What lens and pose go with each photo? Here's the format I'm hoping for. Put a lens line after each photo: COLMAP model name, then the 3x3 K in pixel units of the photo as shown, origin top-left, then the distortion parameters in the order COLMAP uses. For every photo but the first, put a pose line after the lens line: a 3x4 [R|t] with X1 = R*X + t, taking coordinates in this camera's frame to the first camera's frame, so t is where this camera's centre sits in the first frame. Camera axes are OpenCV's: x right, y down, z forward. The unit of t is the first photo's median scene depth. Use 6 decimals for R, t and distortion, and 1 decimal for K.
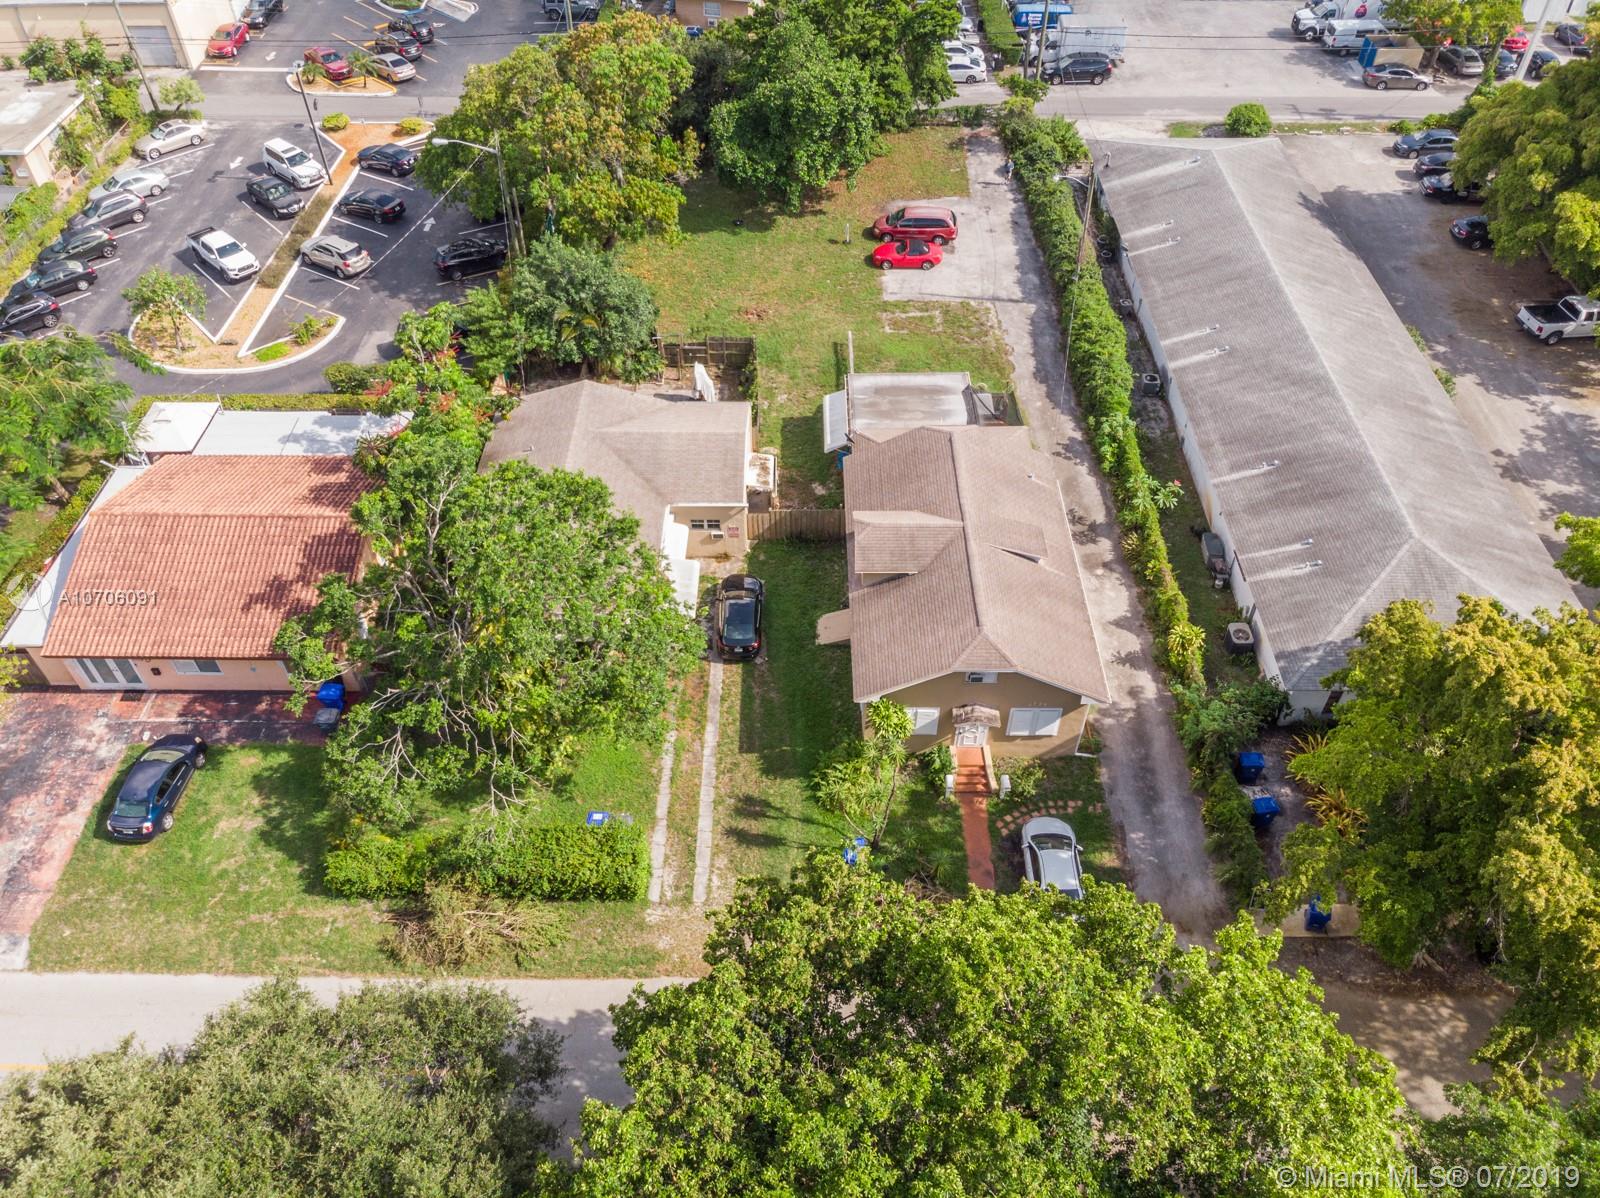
lens RADIAL K [[1135.0, 0, 799.7], [0, 1135.0, 593.7], [0, 0, 1]] dist [0.000313, 0.003161]
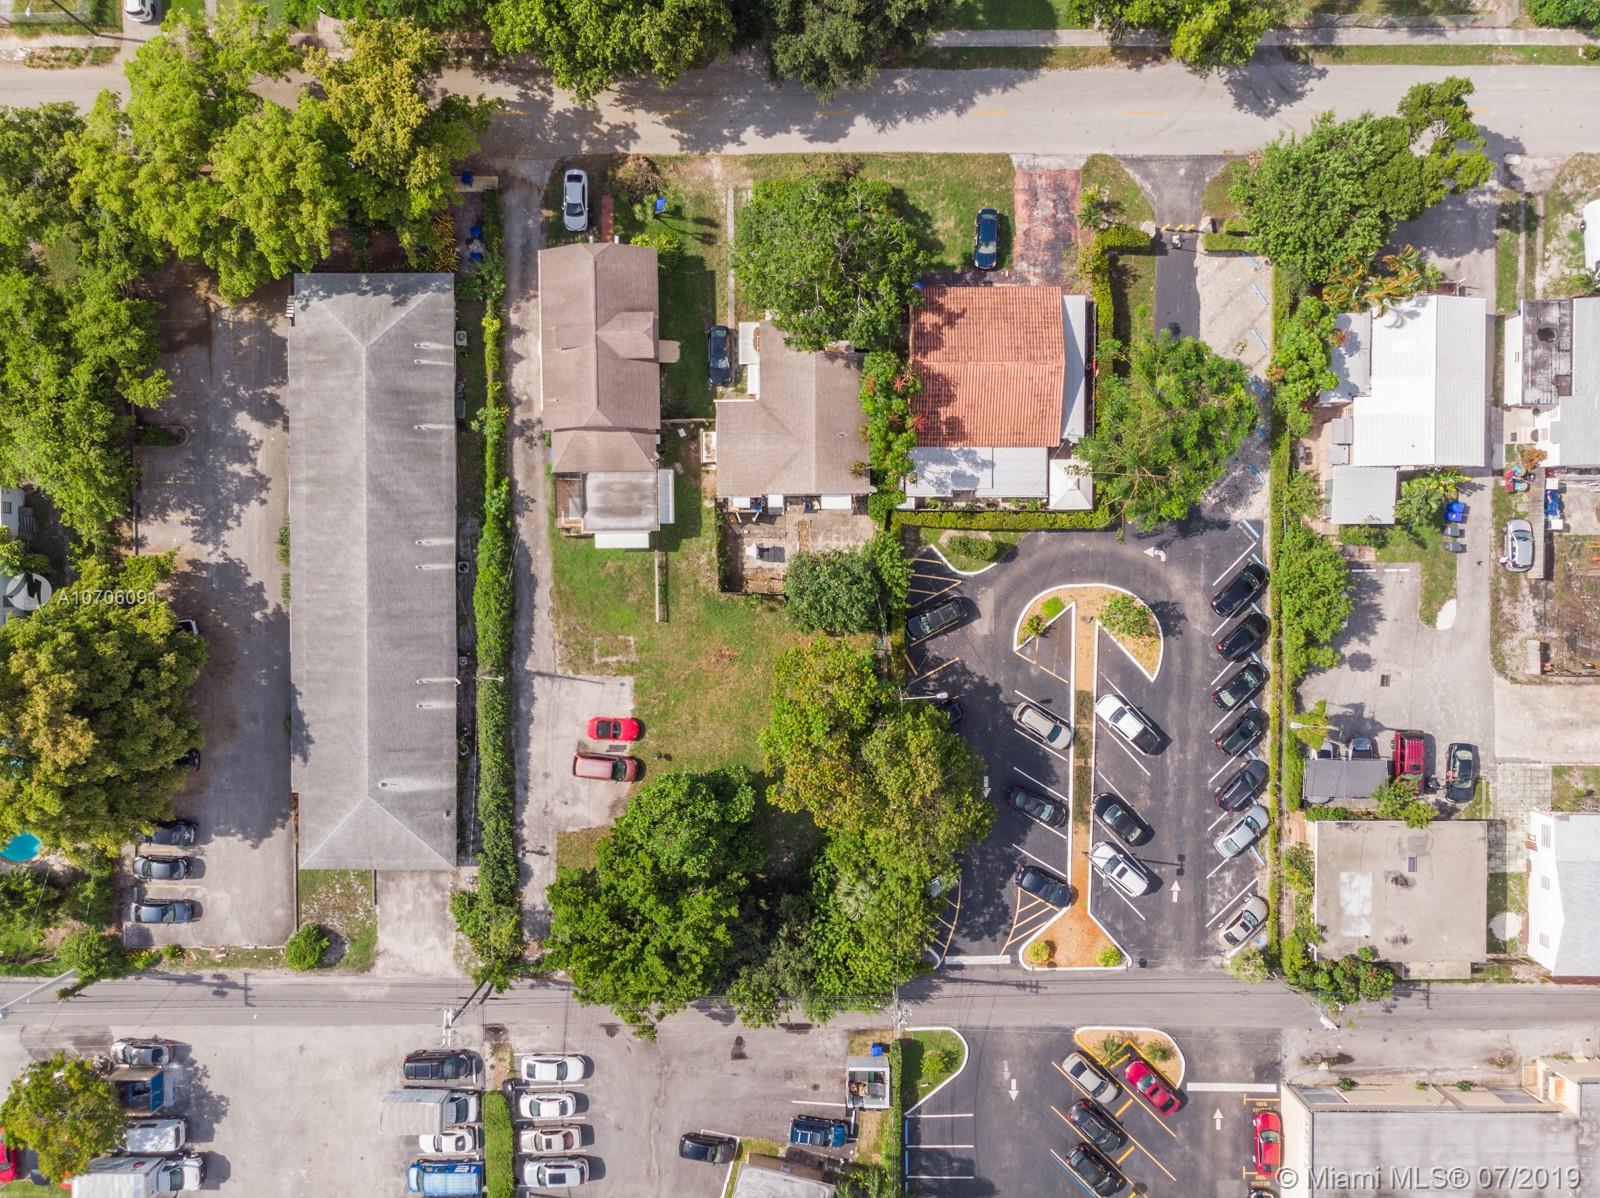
lens RADIAL K [[1135.0, 0, 799.7], [0, 1135.0, 593.7], [0, 0, 1]] dist [0.000313, 0.003161]
pose [[-0.999867, 0.010608, 0.012378, -0.171361], [0.000260, -0.748802, 0.662793, -1.284495], [0.016299, 0.662708, 0.748700, -0.124799]]
